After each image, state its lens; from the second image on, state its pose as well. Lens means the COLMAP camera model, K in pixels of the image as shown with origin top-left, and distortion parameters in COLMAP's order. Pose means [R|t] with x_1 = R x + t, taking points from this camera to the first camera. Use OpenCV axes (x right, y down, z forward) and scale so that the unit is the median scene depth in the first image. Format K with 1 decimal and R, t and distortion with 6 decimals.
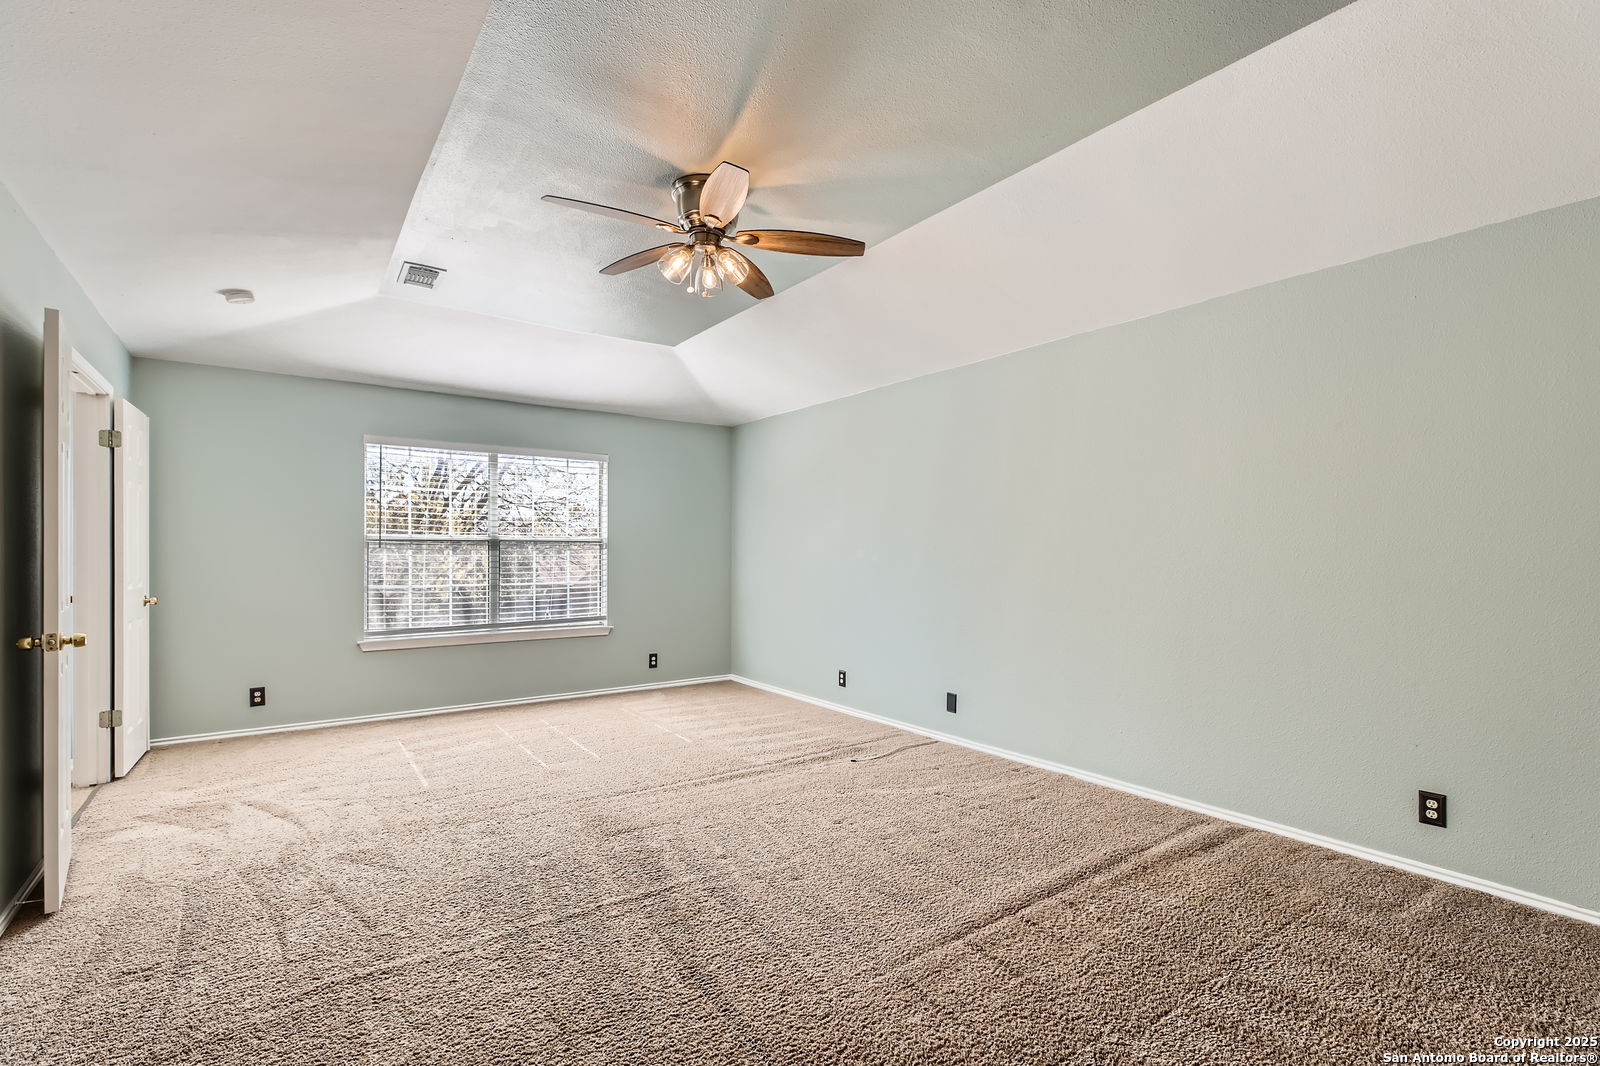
lens RADIAL K [[731.5, 0, 802.9], [0, 731.5, 540.8], [0, 0, 1]] dist [-0.002001, 0.000356]
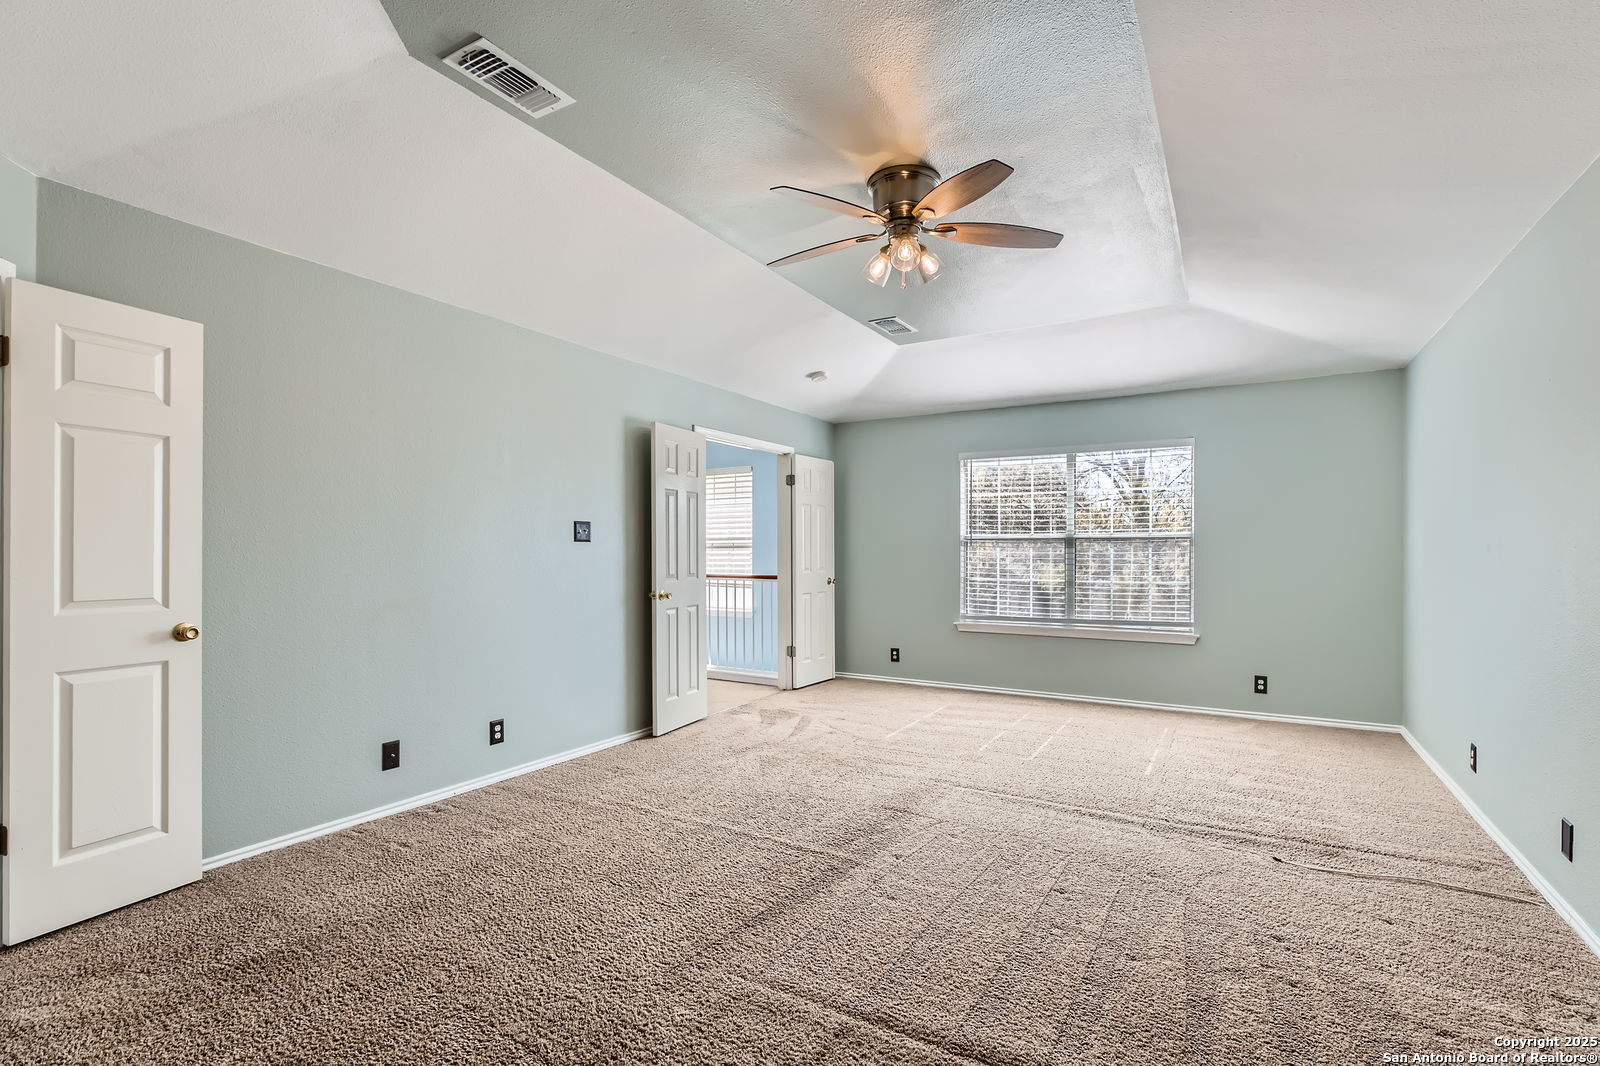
lens RADIAL K [[731.5, 0, 802.9], [0, 731.5, 540.8], [0, 0, 1]] dist [-0.002001, 0.000356]
pose [[0.401635, -0.012290, -0.915717, 0.444015], [0.012623, 0.999889, -0.007884, 0.007989], [0.915713, -0.008393, 0.401746, 0.292215]]
